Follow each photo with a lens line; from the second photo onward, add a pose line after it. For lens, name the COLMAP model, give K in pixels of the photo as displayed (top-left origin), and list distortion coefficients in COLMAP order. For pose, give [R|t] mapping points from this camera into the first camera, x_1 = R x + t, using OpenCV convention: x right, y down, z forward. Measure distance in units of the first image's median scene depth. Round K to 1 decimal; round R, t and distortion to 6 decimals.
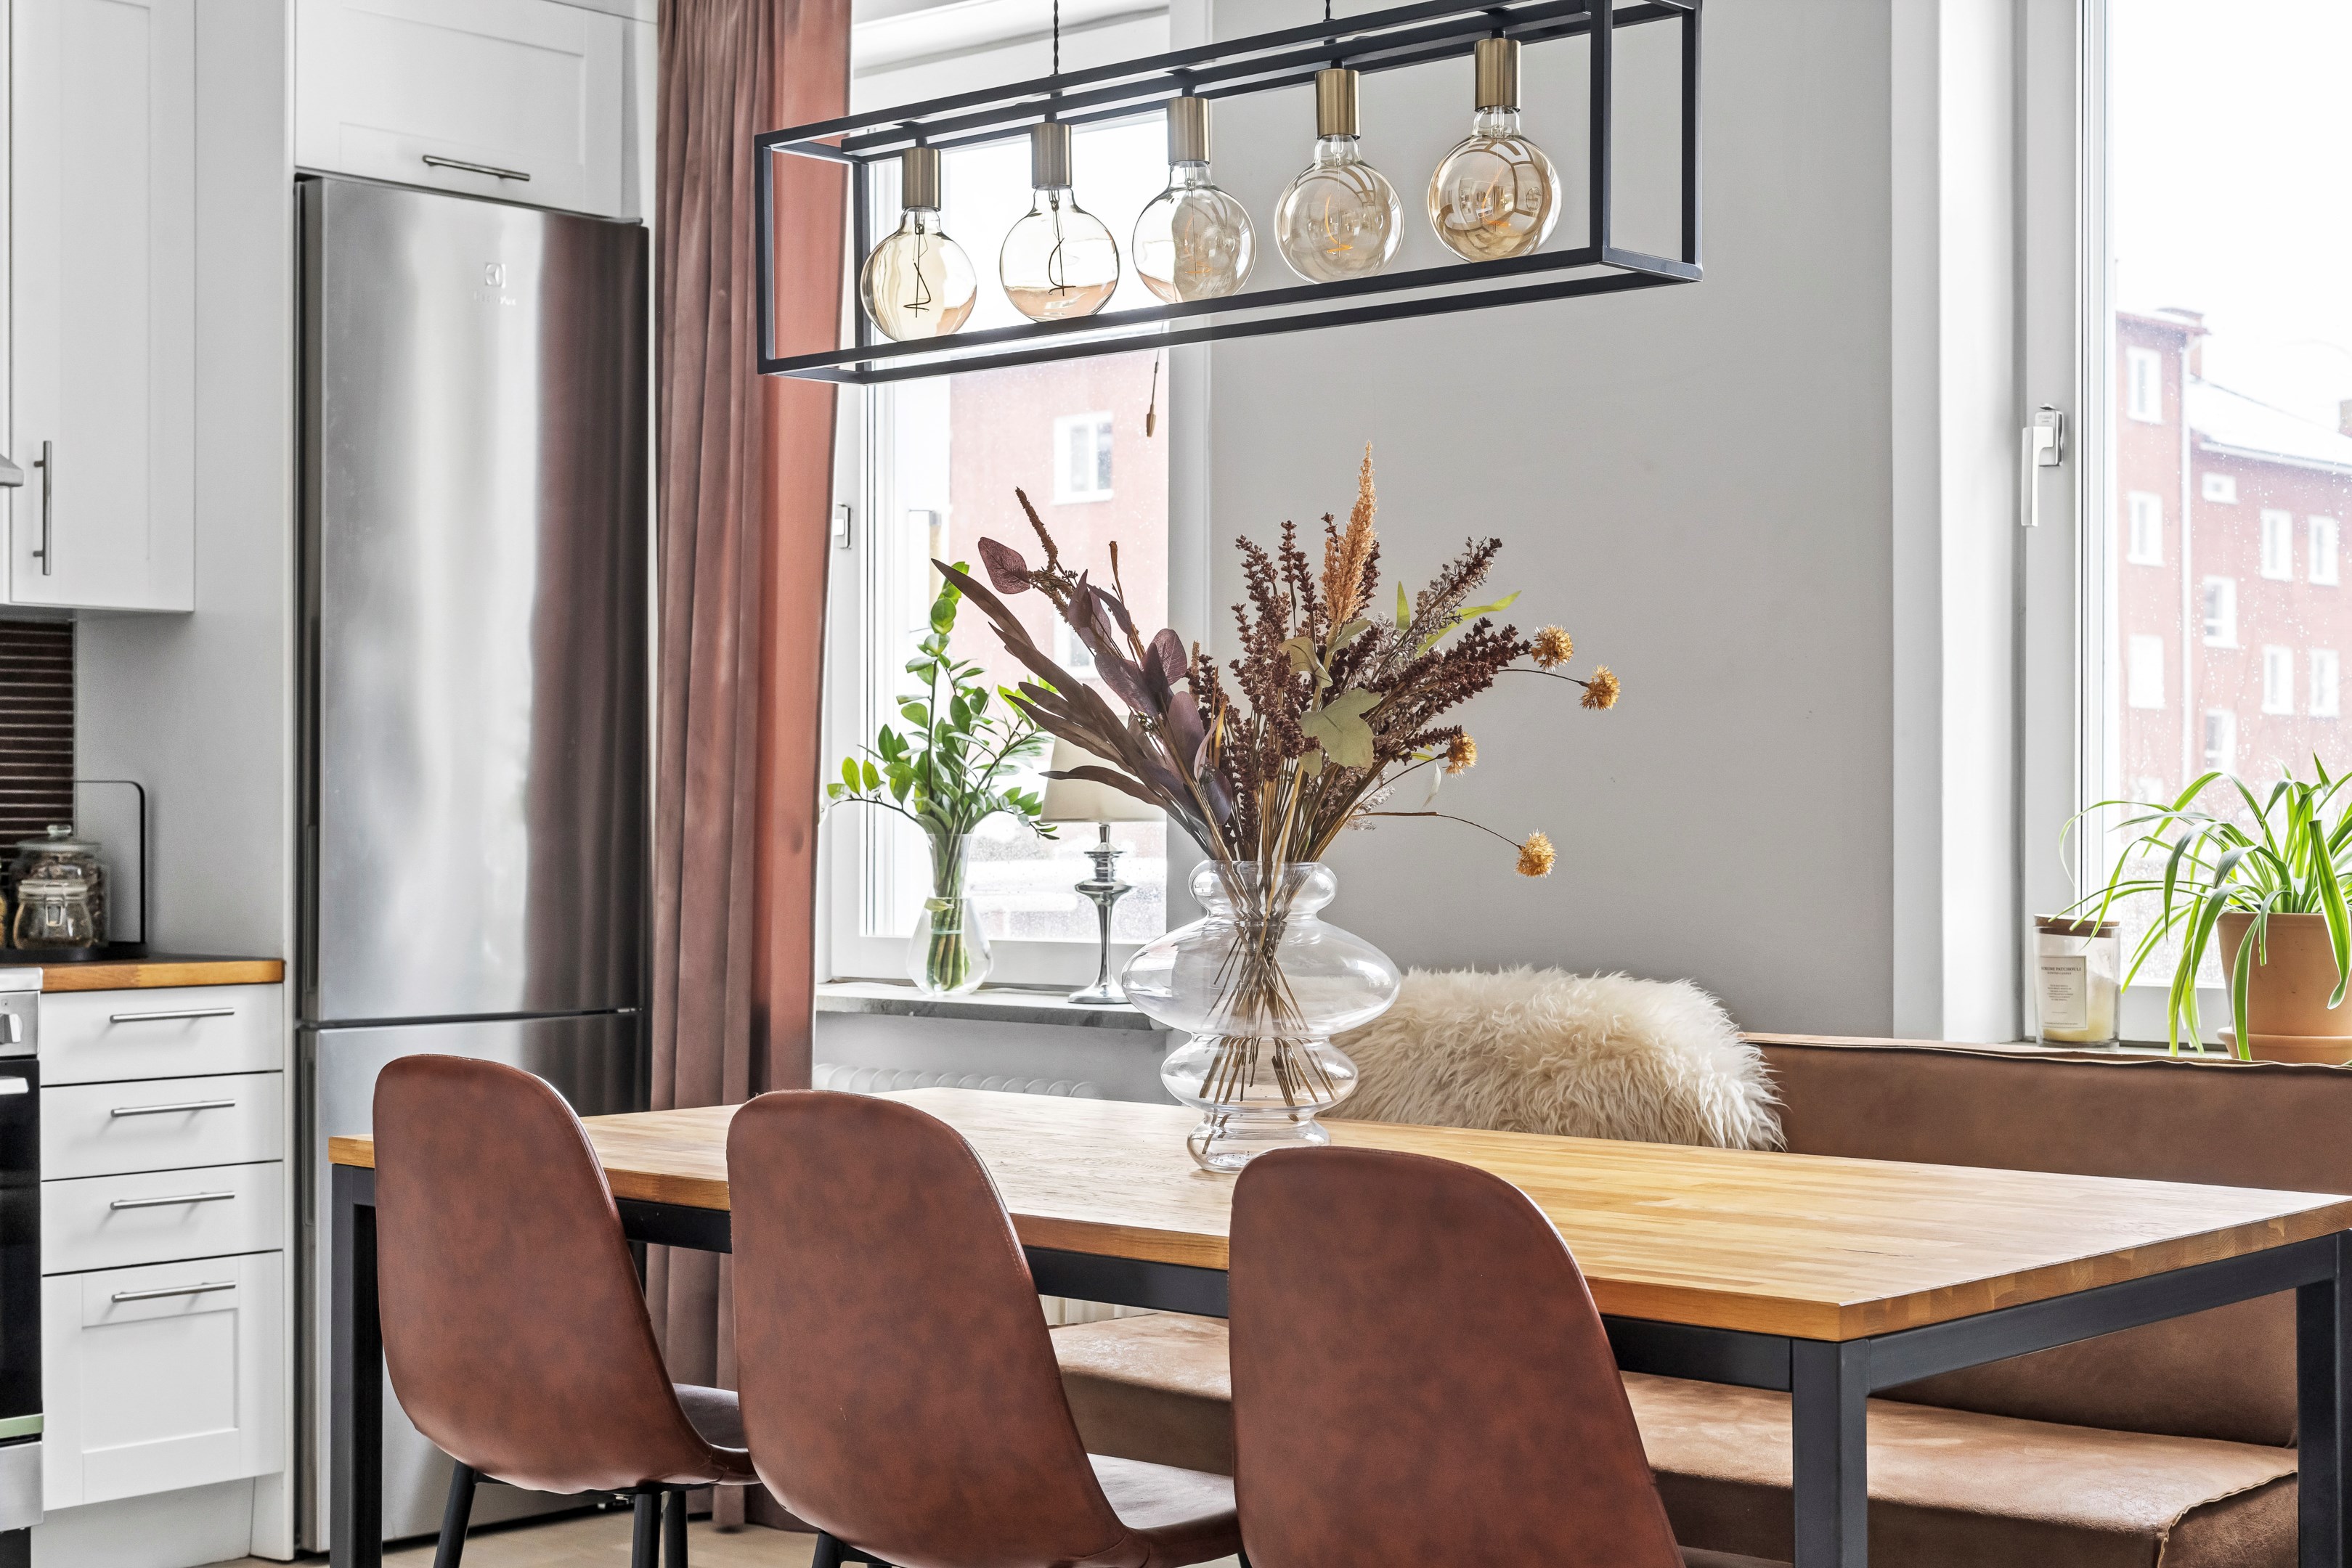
lens RADIAL K [[3448.8, 0, 1176.0], [0, 3448.8, 784.0], [0, 0, 1]] dist [-0.004675, -0.037251]
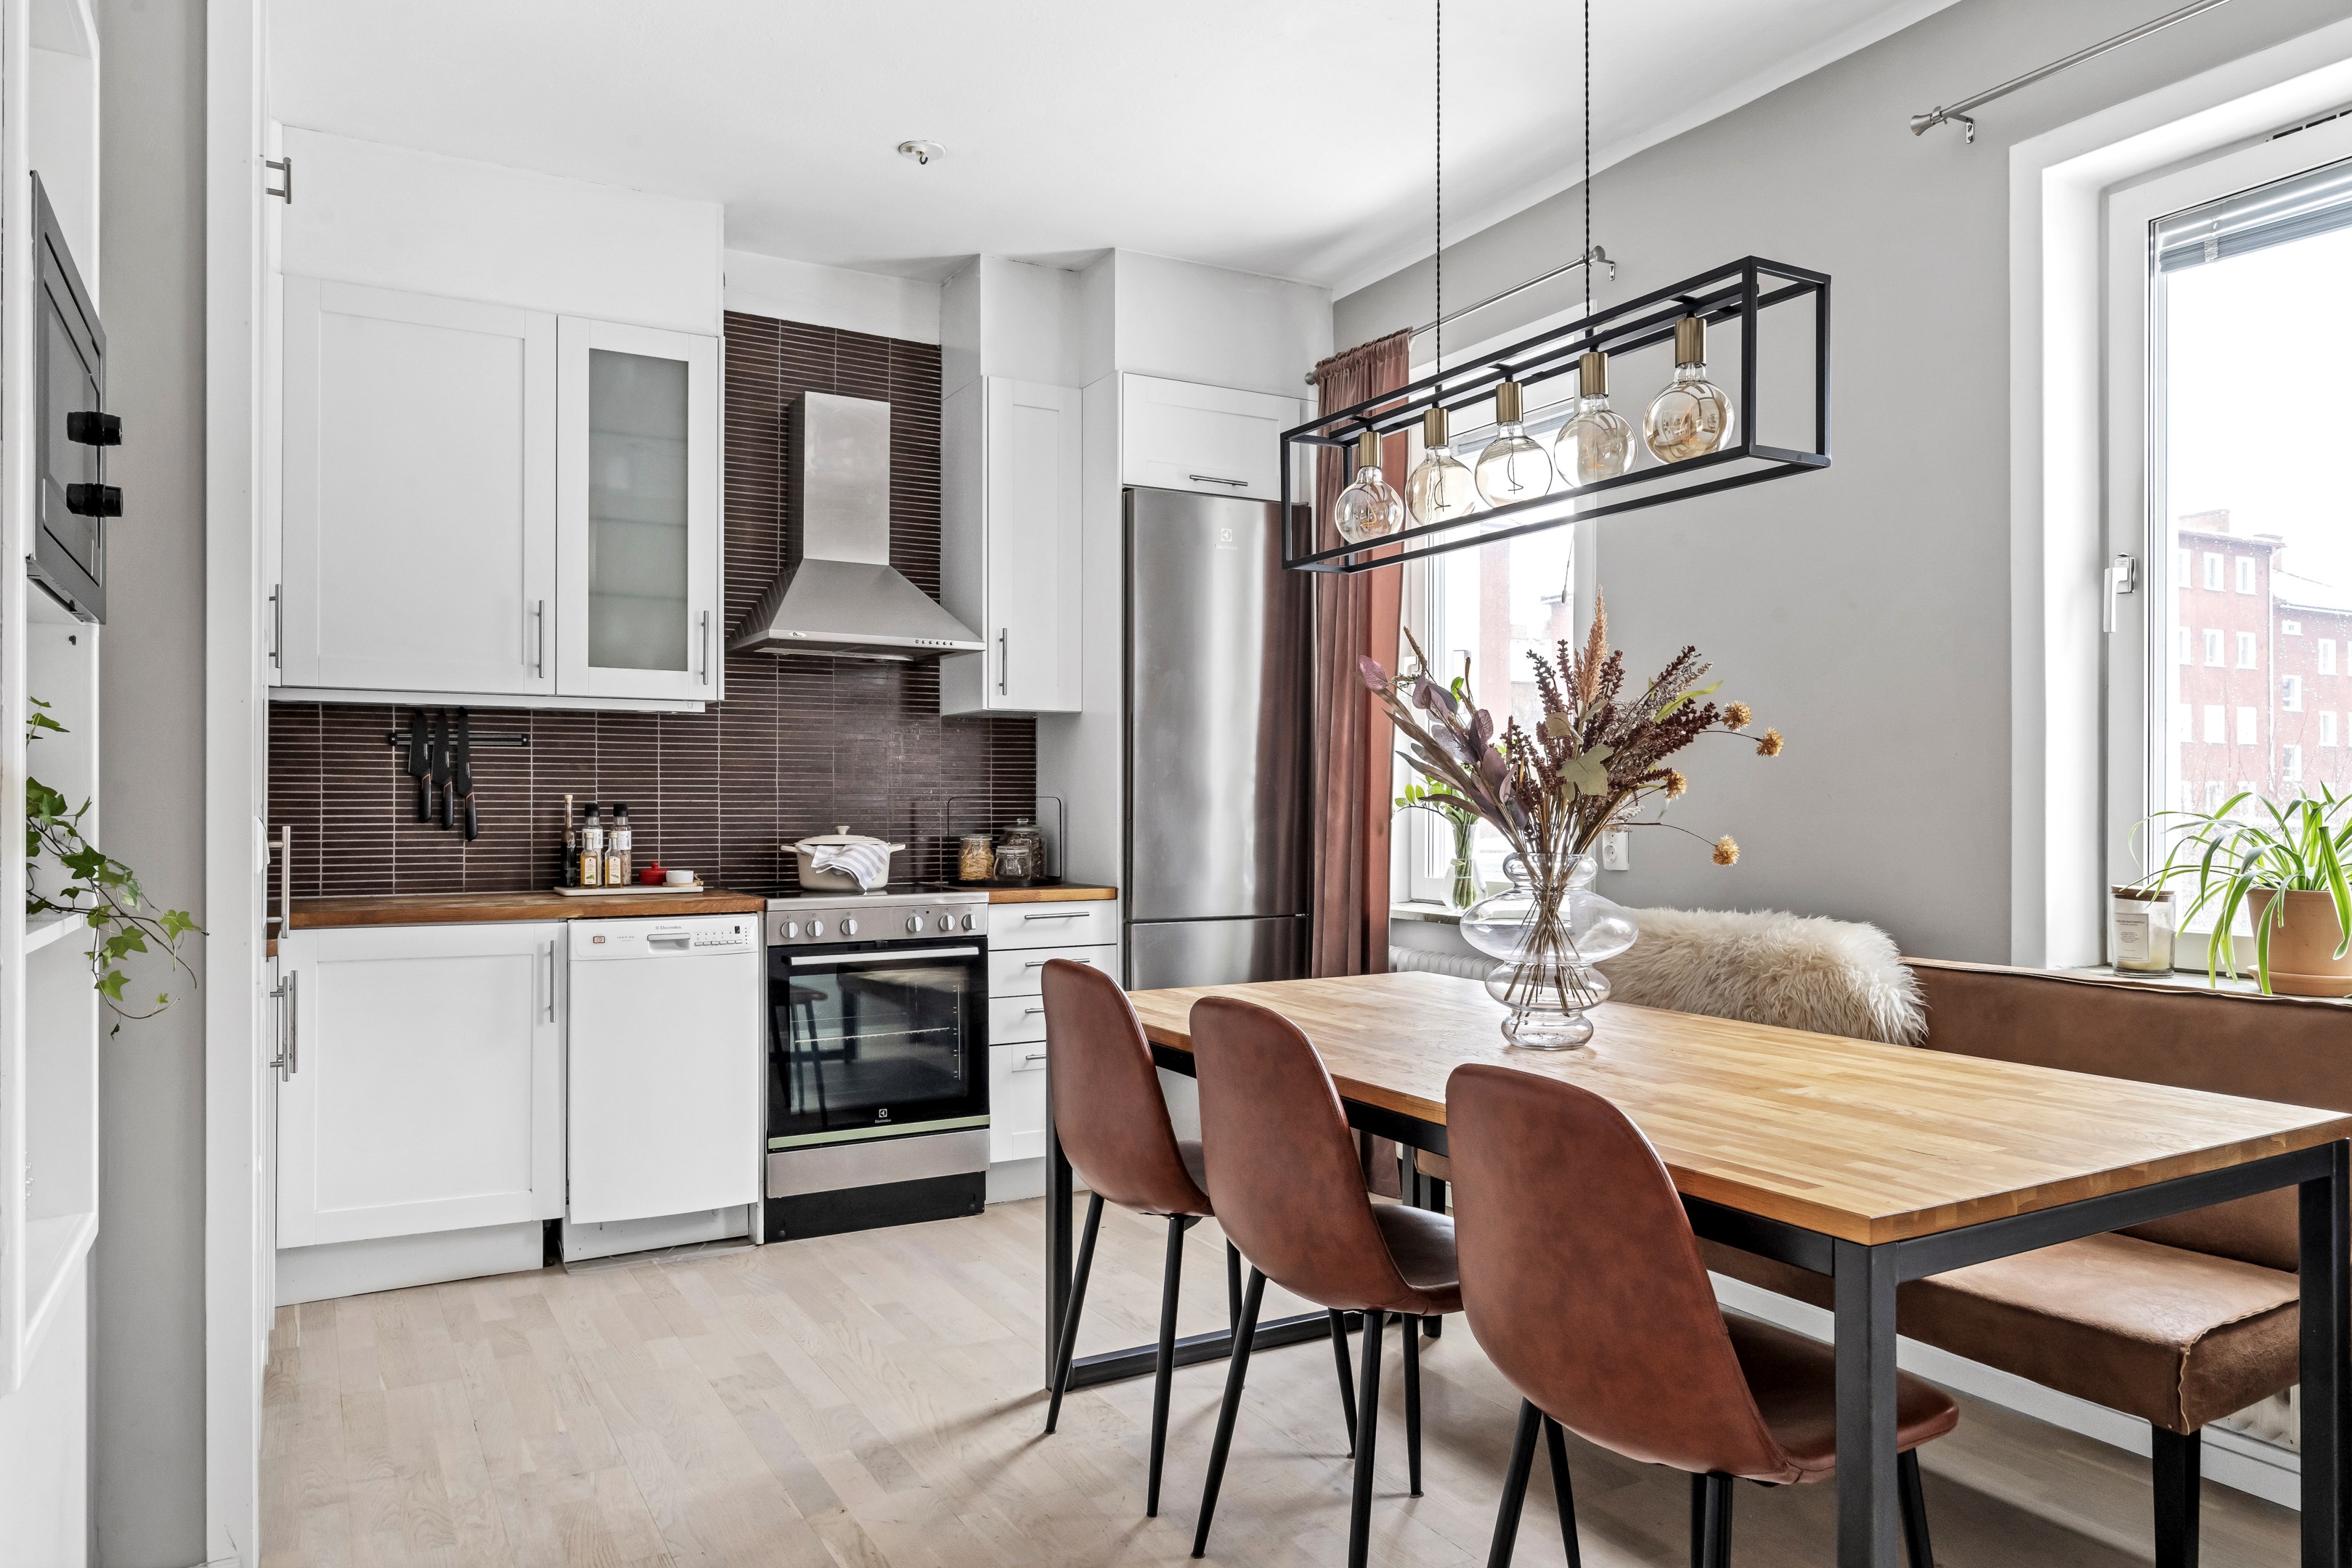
lens RADIAL K [[1565.6, 0, 1182.3], [0, 1565.6, 799.5], [0, 0, 1]] dist [-0.010259, 0.000173]
pose [[0.947763, -0.001879, -0.318969, 0.088964], [0.004217, 0.999969, 0.006641, -0.007463], [0.318947, -0.007639, 0.947742, 0.238801]]
